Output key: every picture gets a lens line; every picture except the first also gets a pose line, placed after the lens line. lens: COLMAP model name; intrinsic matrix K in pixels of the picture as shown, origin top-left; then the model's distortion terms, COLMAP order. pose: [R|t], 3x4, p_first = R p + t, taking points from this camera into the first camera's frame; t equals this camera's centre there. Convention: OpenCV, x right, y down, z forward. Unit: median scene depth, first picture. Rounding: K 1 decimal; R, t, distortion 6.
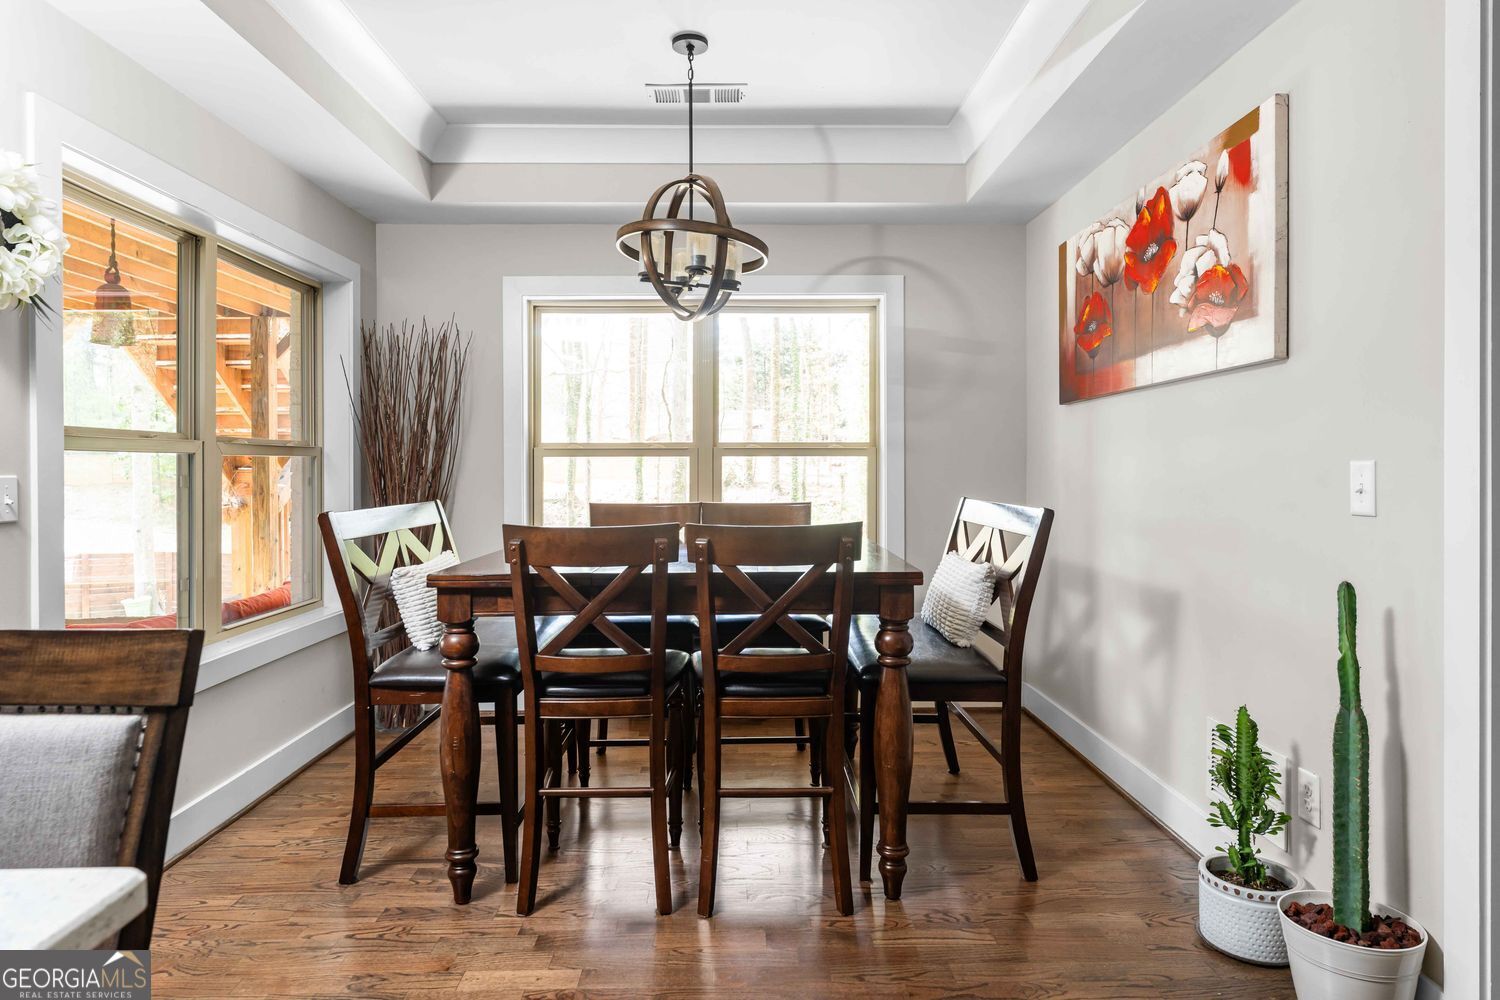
lens RADIAL K [[913.1, 0, 739.7], [0, 913.1, 476.0], [0, 0, 1]] dist [0.009701, 0.000091]
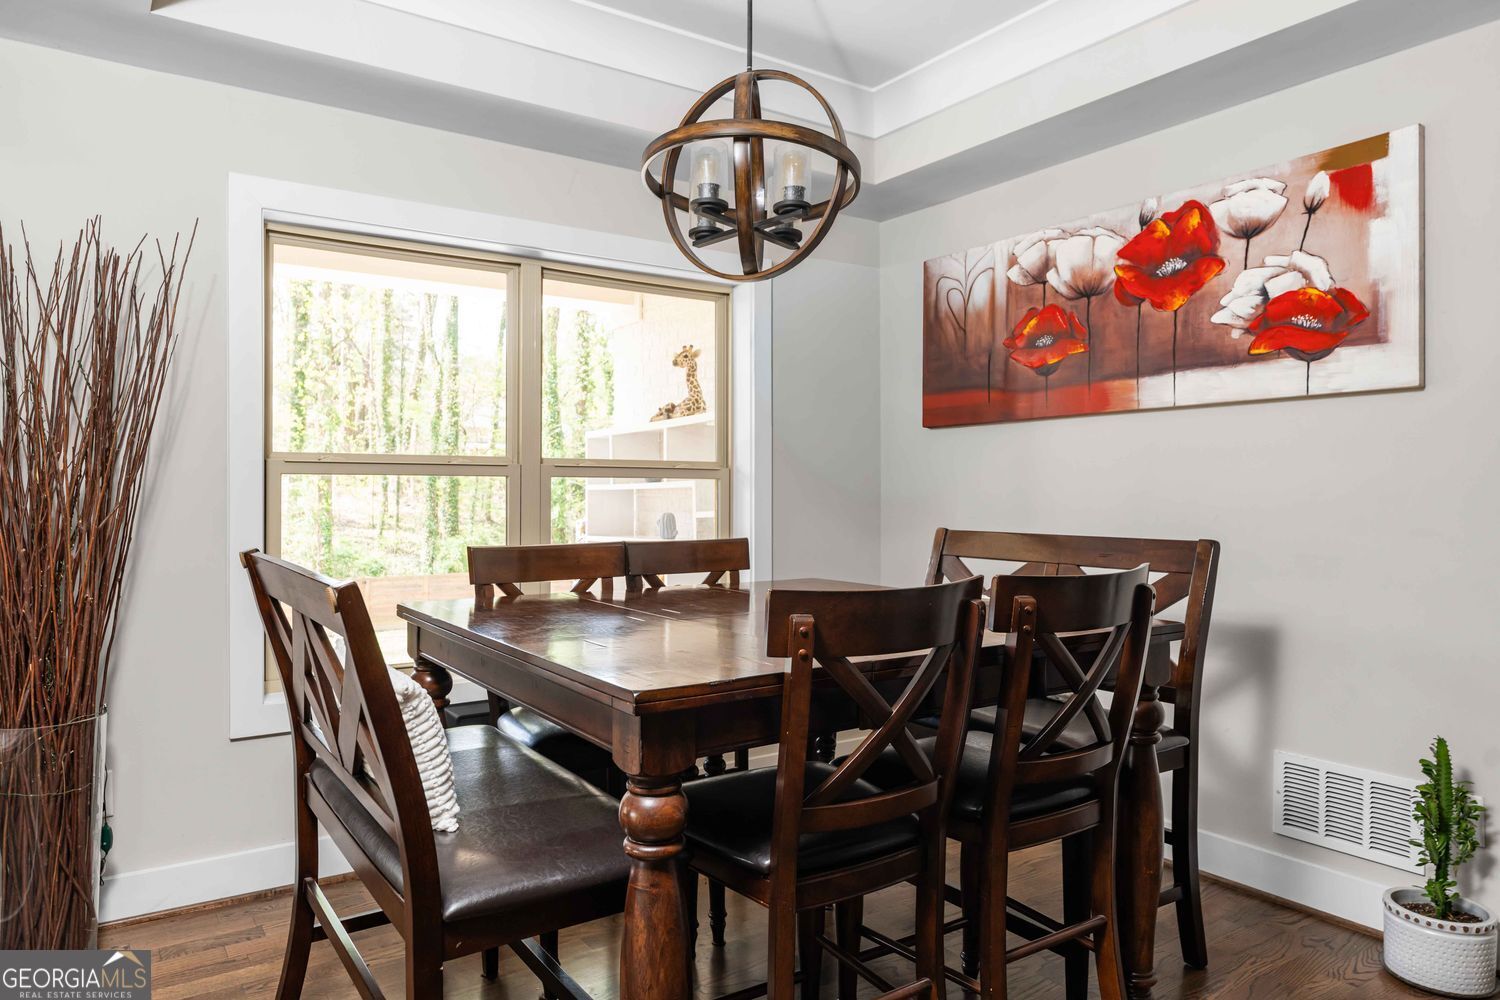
lens RADIAL K [[987.3, 0, 749.7], [0, 987.3, 501.3], [0, 0, 1]] dist [0.004708, -0.002554]
pose [[0.829604, -0.002421, 0.558347, -0.540417], [0.002444, 0.999997, 0.000706, -0.004041], [-0.558347, 0.000779, 0.829607, 0.437542]]
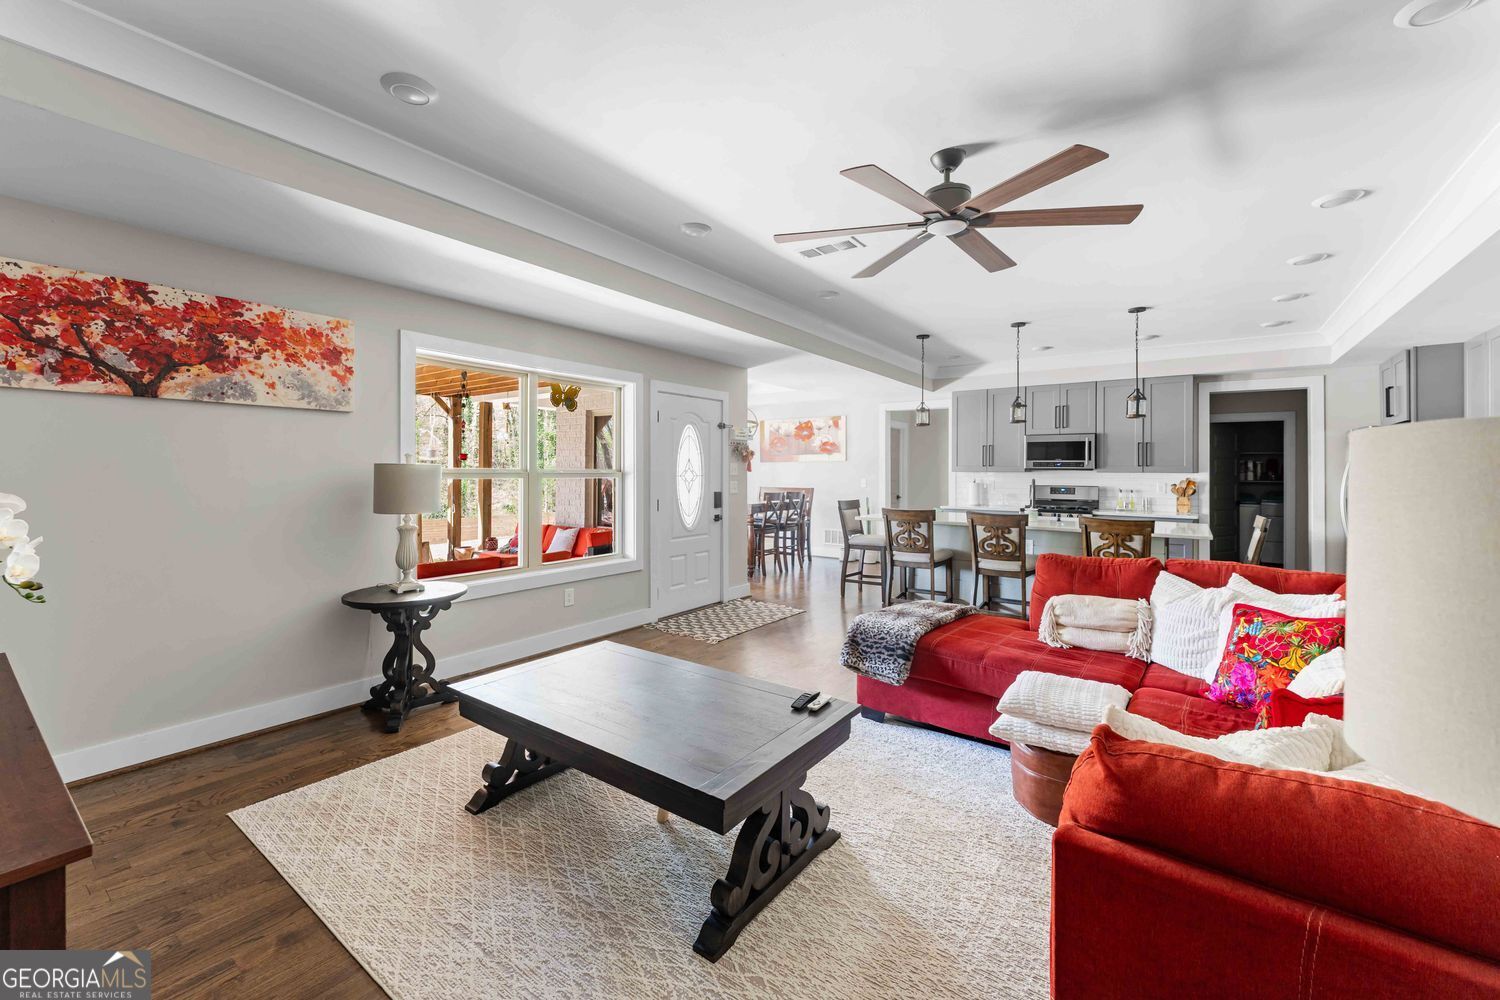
lens RADIAL K [[601.9, 0, 745.7], [0, 601.9, 467.7], [0, 0, 1]] dist [0.002579, -0.000072]
pose [[0.601370, 0.013876, 0.798850, -2.425878], [0.001009, 0.999835, -0.018127, -0.014632], [-0.798970, 0.011707, 0.601256, -0.669608]]
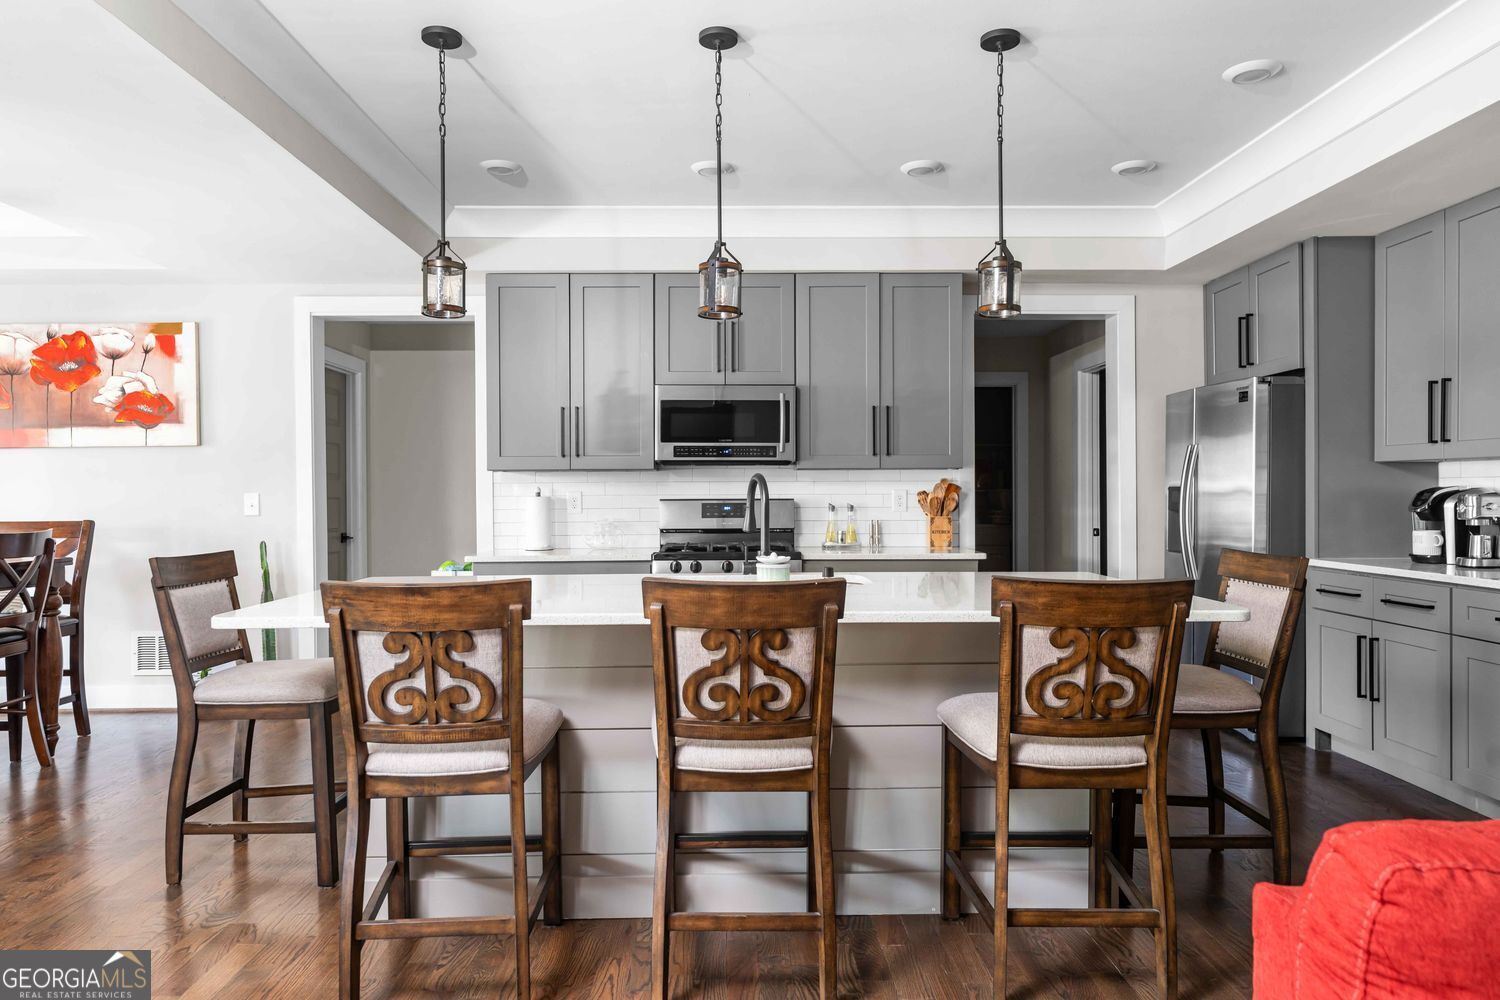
lens RADIAL K [[987.3, 0, 733.9], [0, 987.3, 495.6], [0, 0, 1]] dist [0.004708, -0.002554]
pose [[0.002346, 0.002384, 0.999994, -1.472748], [0.017991, 0.999835, -0.002426, 0.014302], [-0.999835, 0.017997, 0.002302, -0.218520]]
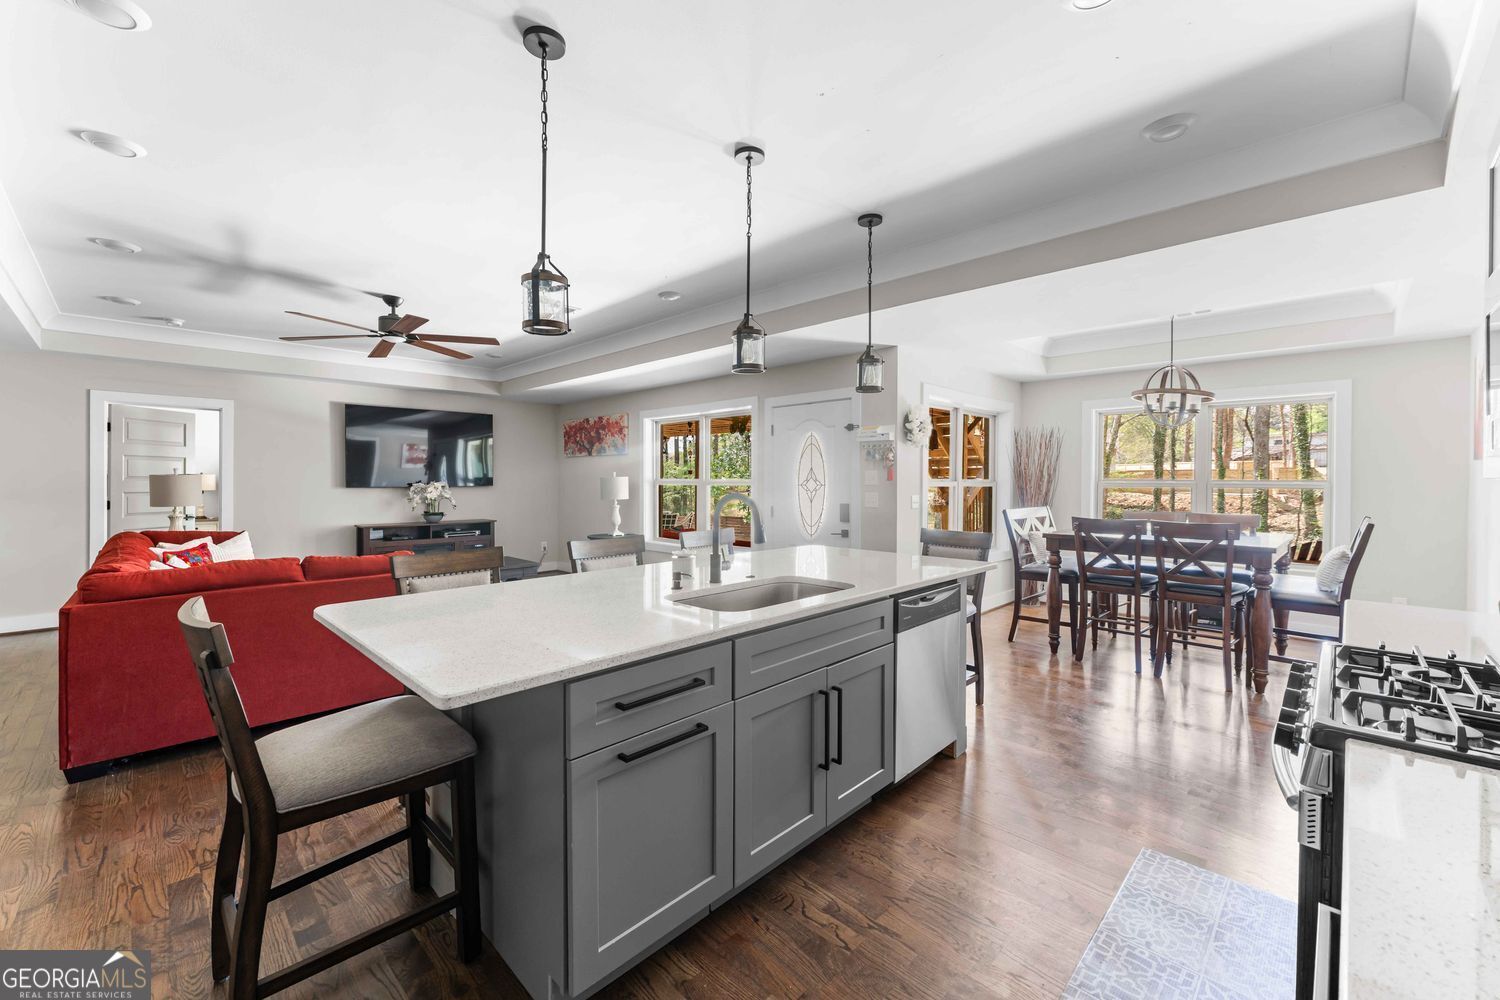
lens RADIAL K [[601.9, 0, 752.6], [0, 601.9, 484.5], [0, 0, 1]] dist [0.002579, -0.000072]
pose [[0.710680, 0.014714, -0.703362, 0.288576], [-0.015608, 0.999865, 0.005146, -0.033200], [0.703343, 0.007321, 0.710813, -0.836419]]
